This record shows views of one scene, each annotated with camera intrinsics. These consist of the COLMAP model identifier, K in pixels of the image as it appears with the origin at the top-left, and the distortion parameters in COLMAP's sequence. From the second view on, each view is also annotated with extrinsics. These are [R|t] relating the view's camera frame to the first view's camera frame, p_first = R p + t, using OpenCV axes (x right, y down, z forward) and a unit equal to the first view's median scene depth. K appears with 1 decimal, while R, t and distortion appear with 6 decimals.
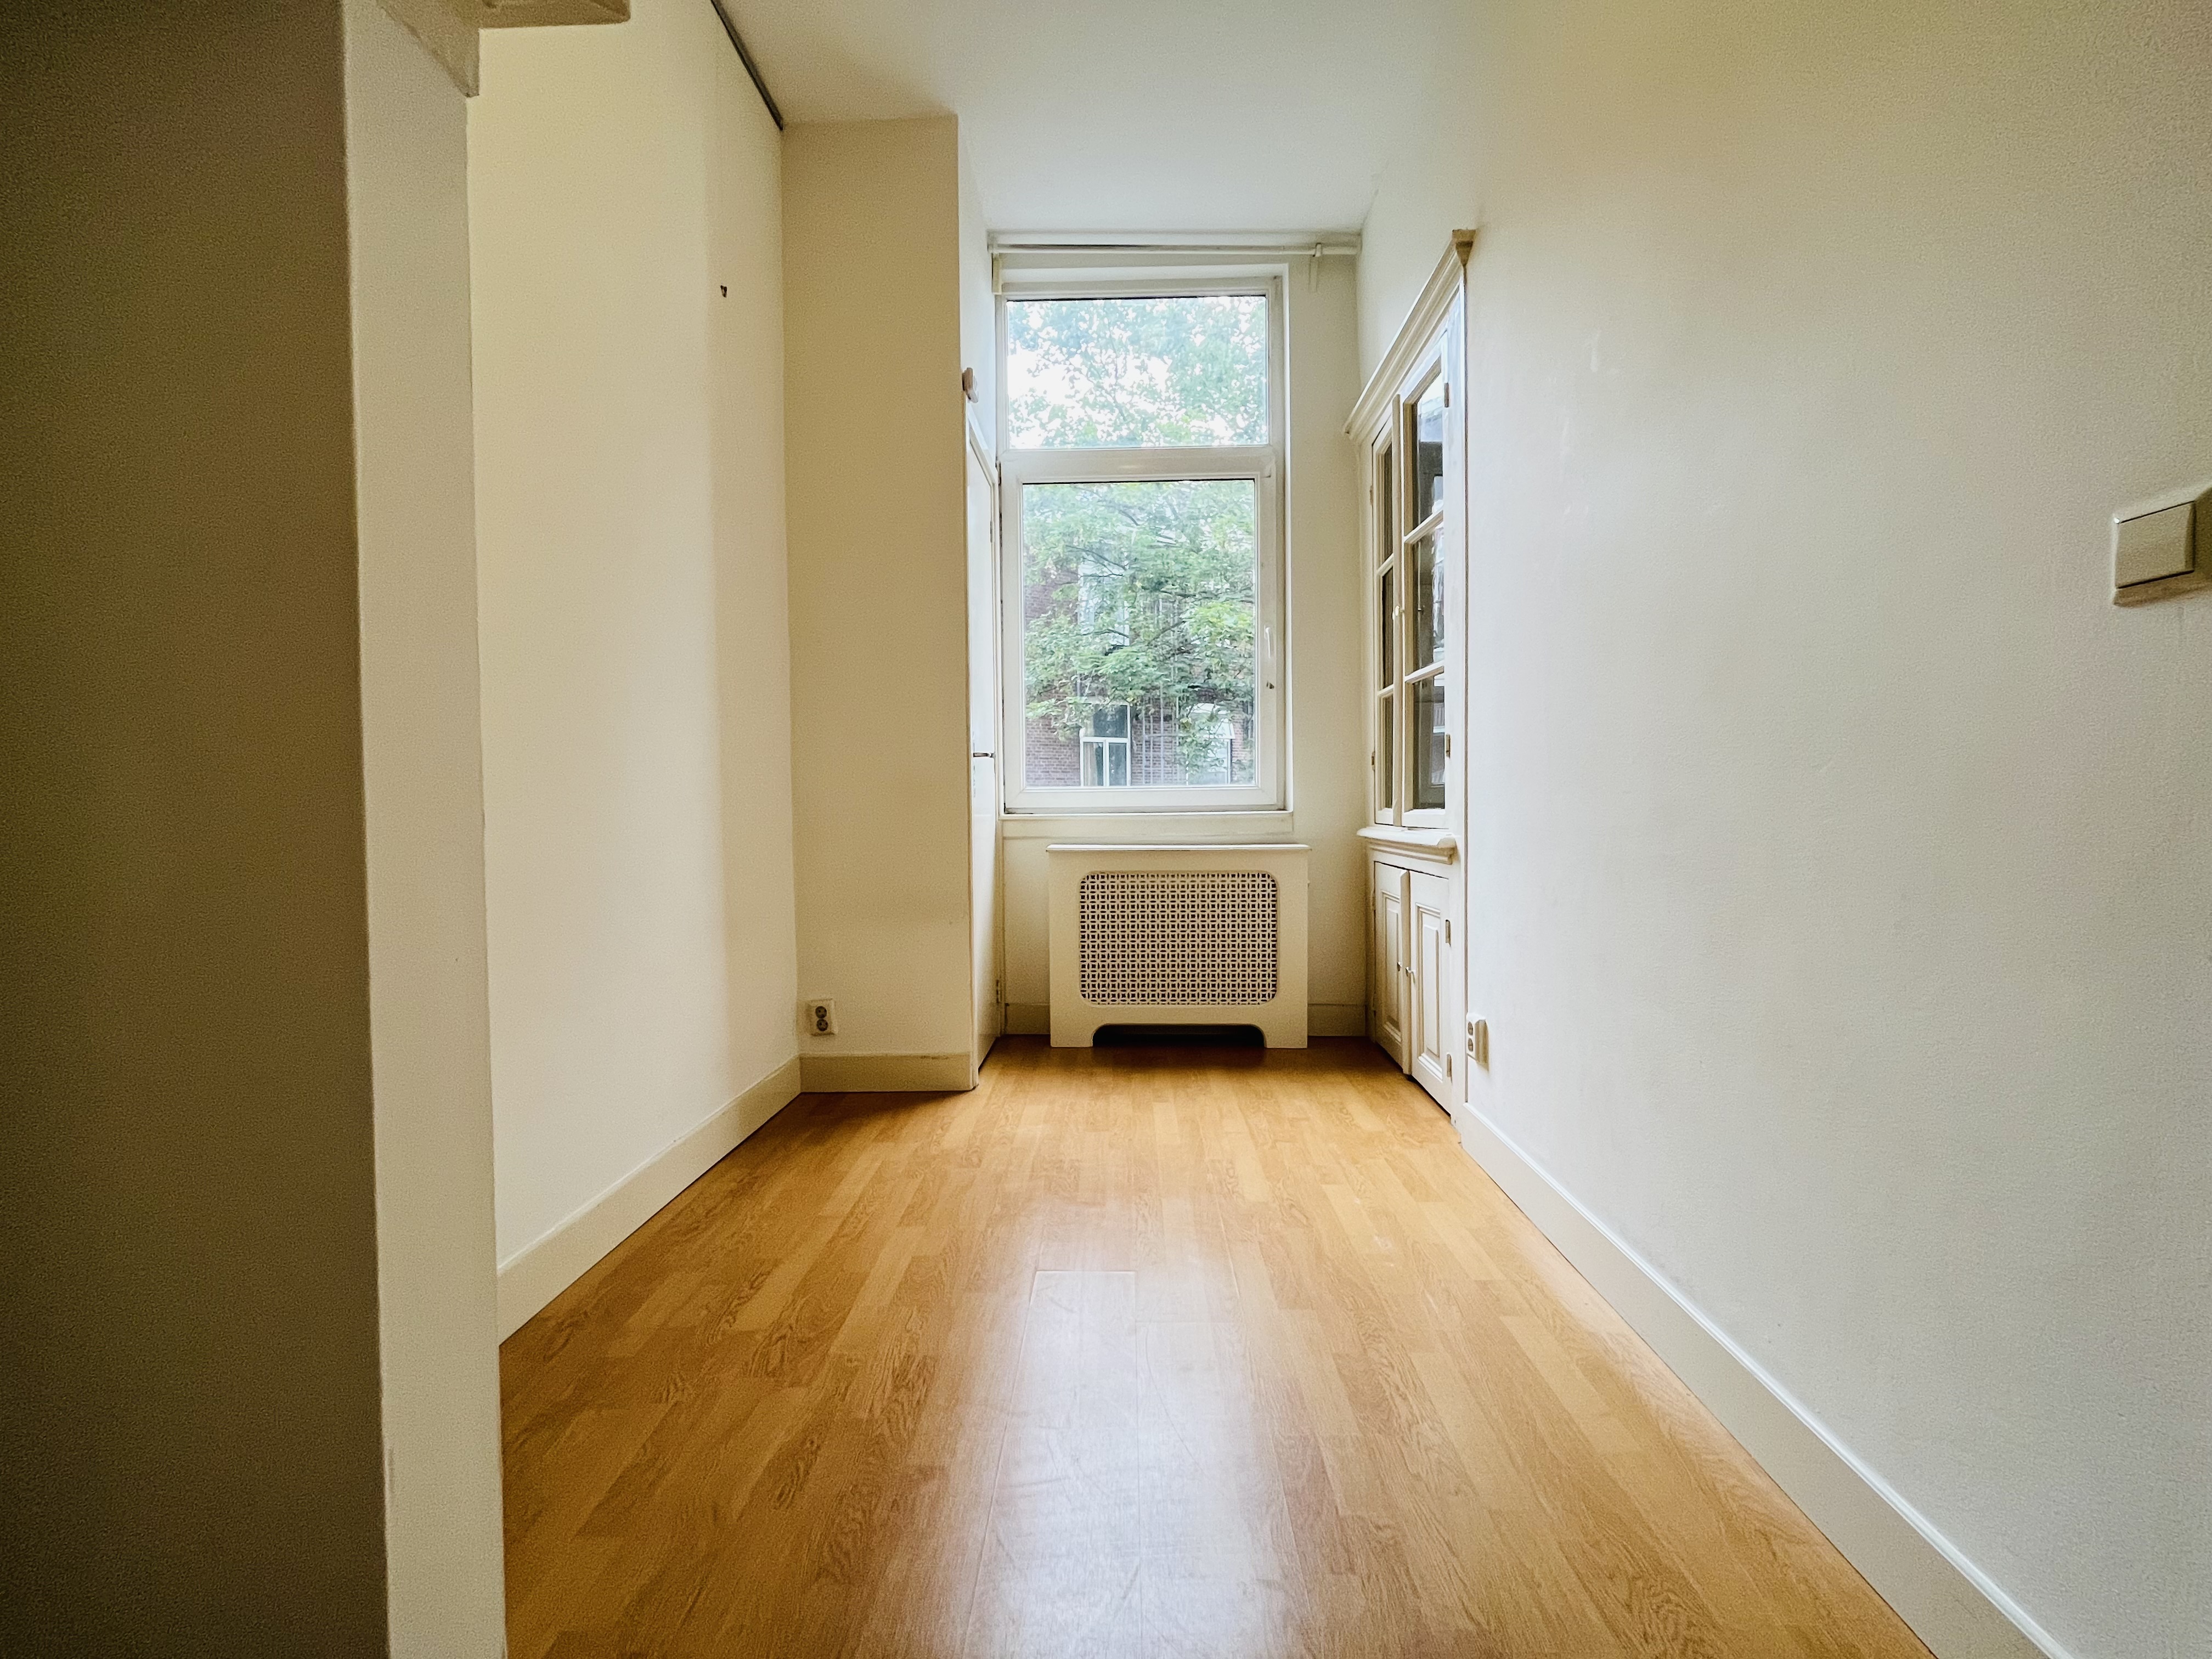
lens RADIAL K [[896.3, 0, 1088.7], [0, 896.3, 831.5], [0, 0, 1]] dist [-0.002334, -0.000348]
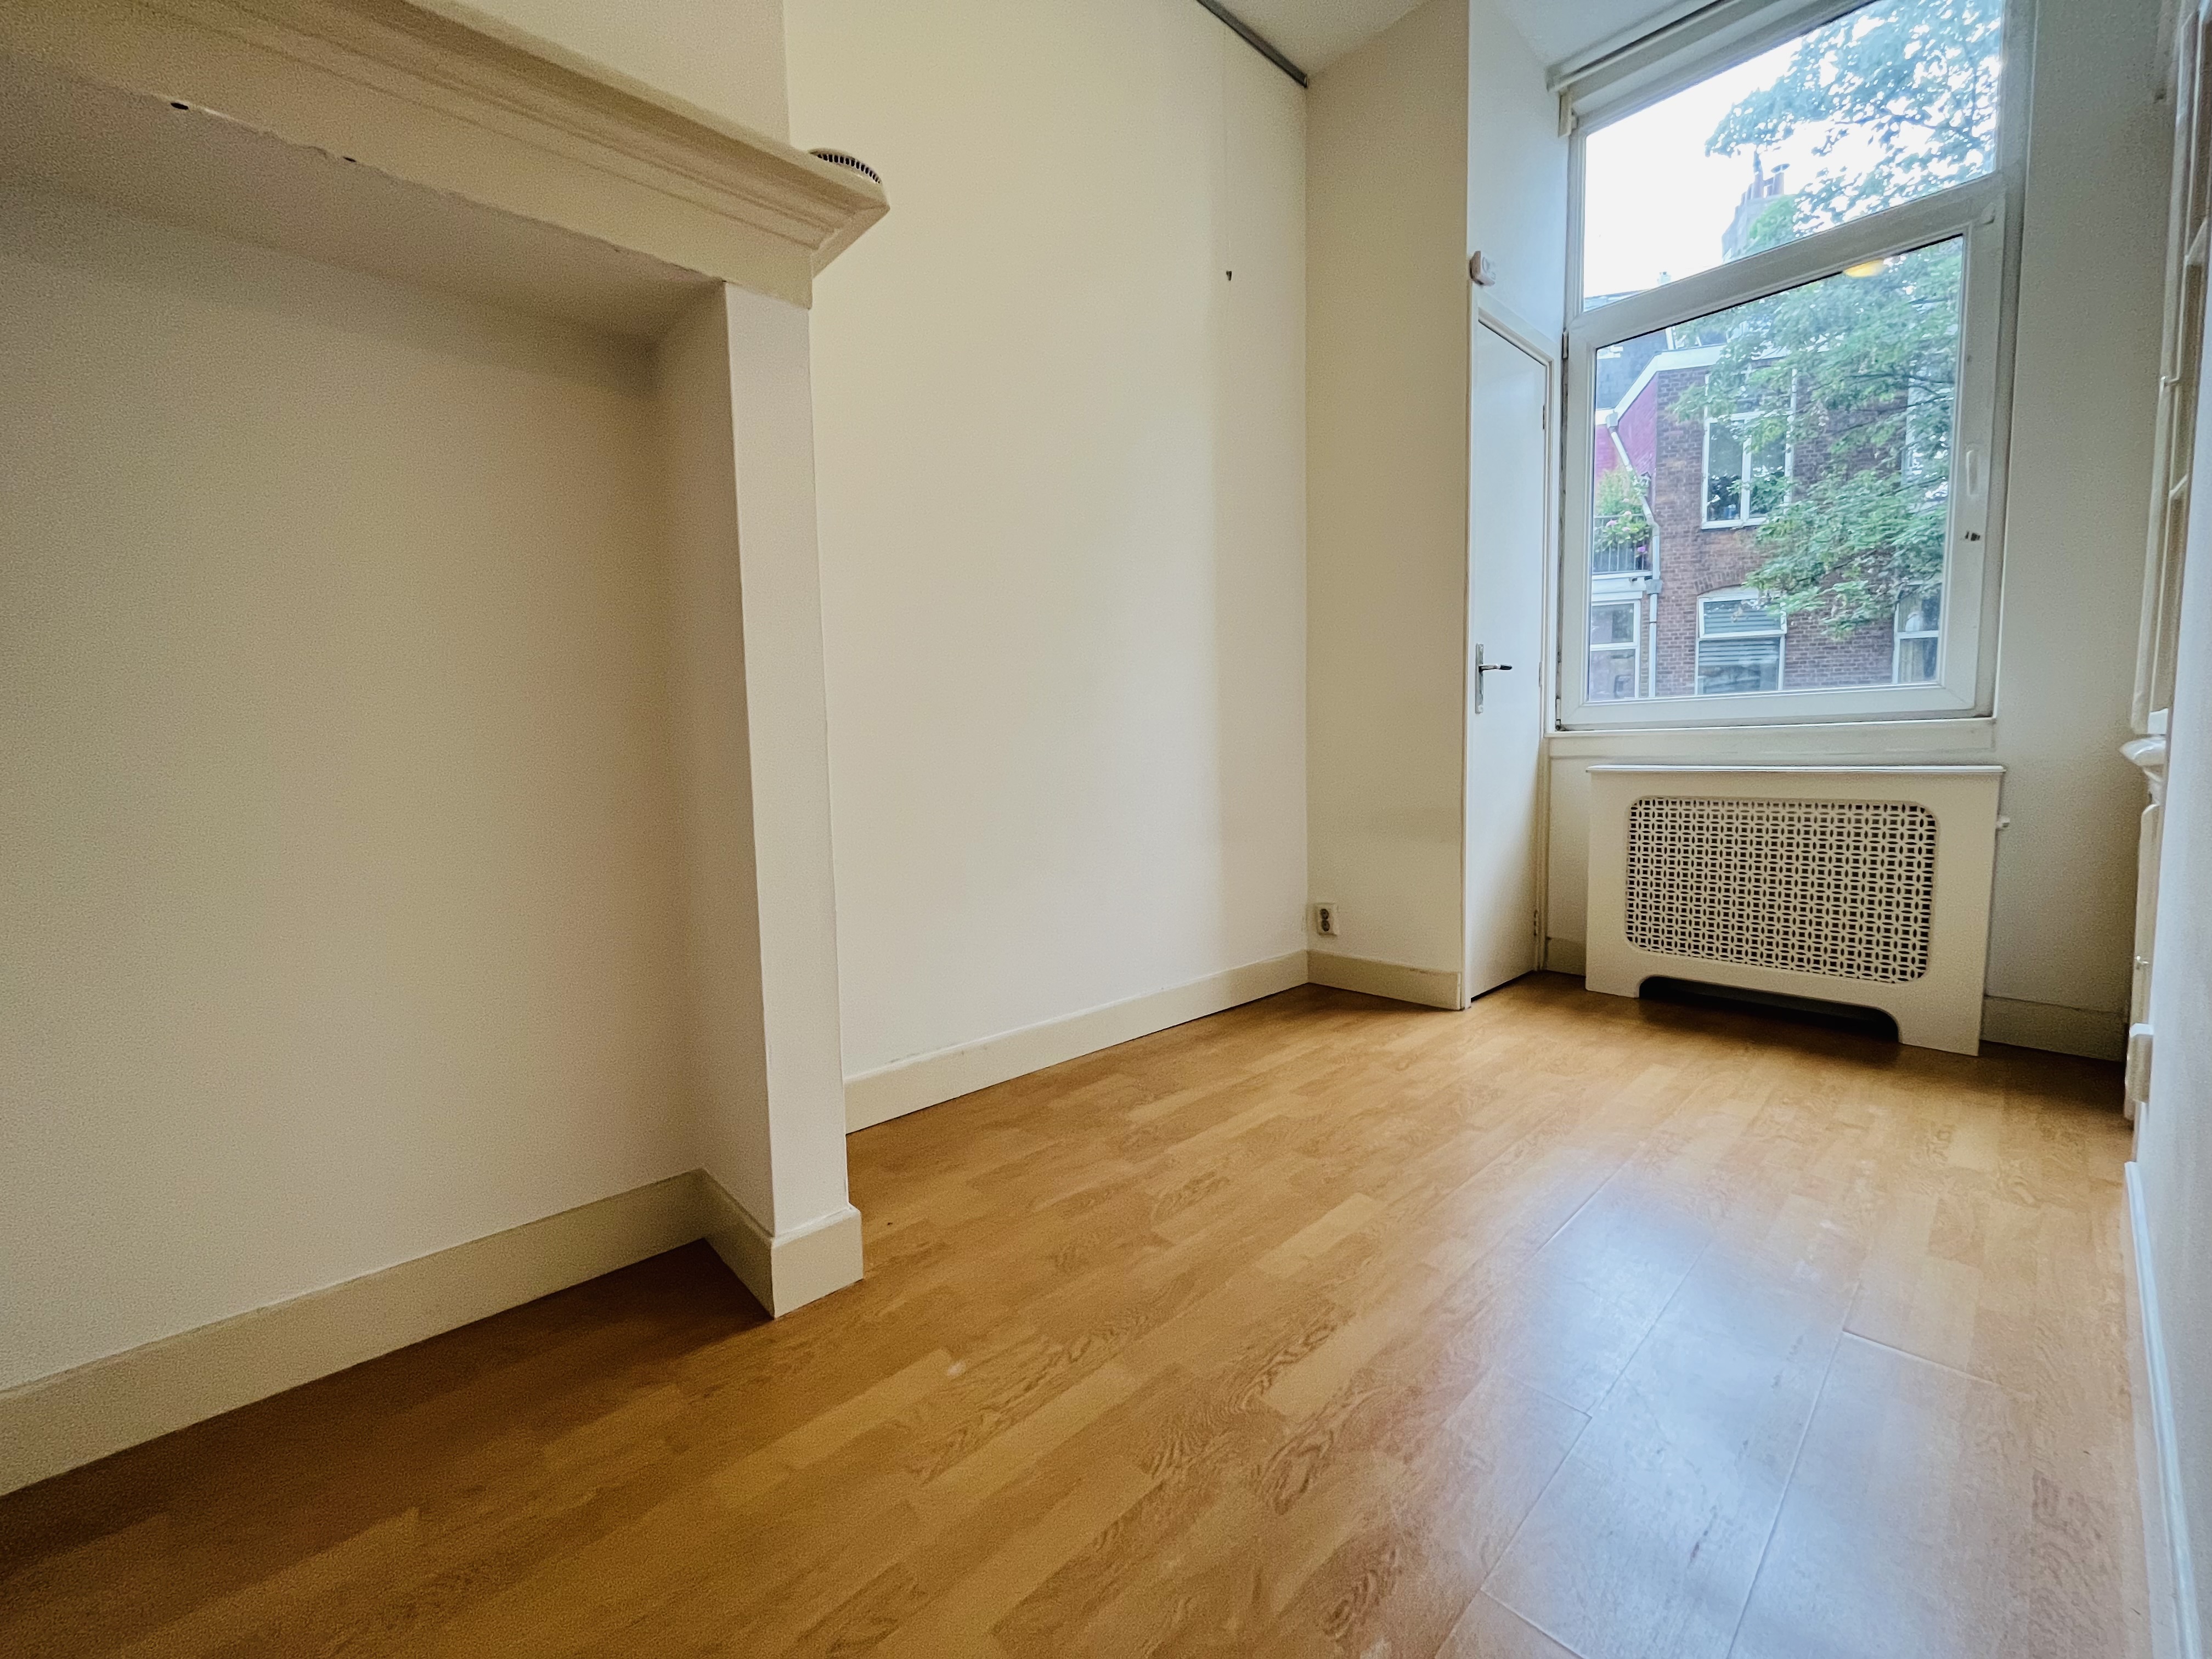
lens RADIAL K [[896.3, 0, 1101.7], [0, 896.3, 831.9], [0, 0, 1]] dist [-0.002334, -0.000348]
pose [[0.707545, 0.057189, -0.704350, 0.277794], [-0.002632, 0.996926, 0.078301, 0.014928], [0.706663, -0.053548, 0.705521, 0.030981]]
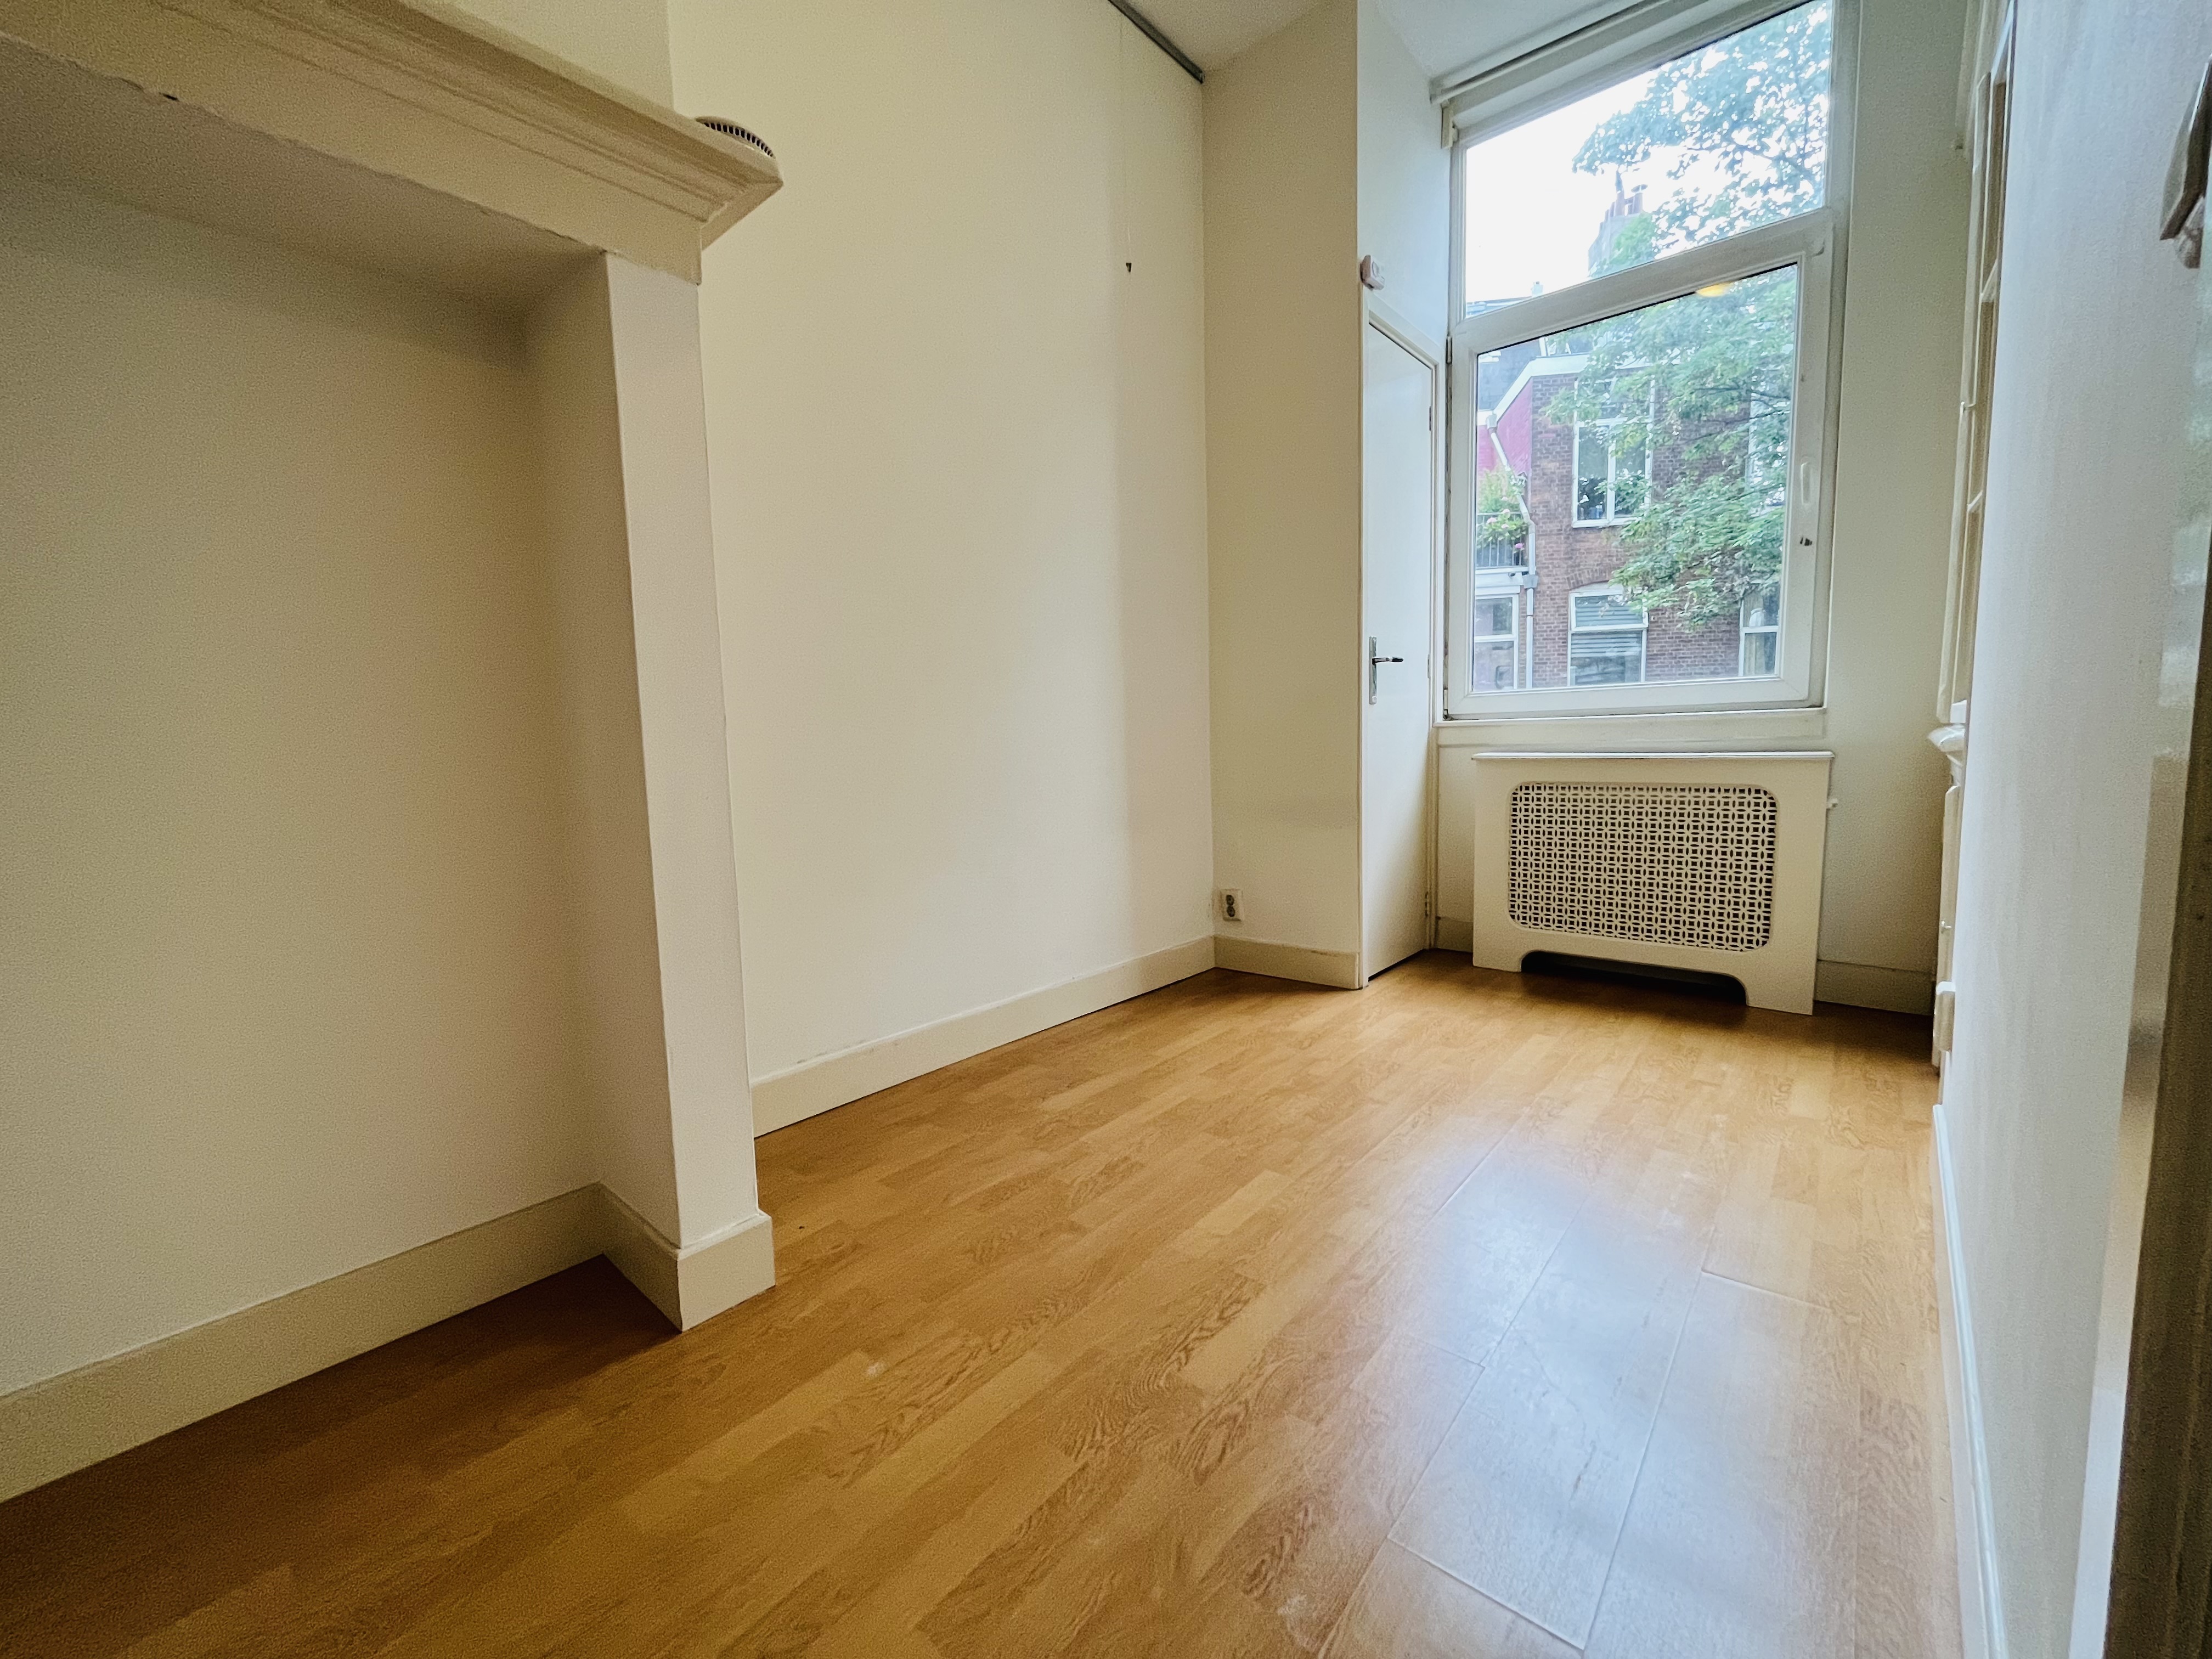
lens RADIAL K [[896.3, 0, 1101.7], [0, 896.3, 832.4], [0, 0, 1]] dist [-0.002334, -0.000348]
pose [[0.778426, 0.054697, -0.625349, 0.276955], [0.003678, 0.995782, 0.091676, 0.012247], [0.627726, -0.073663, 0.774941, 0.026765]]
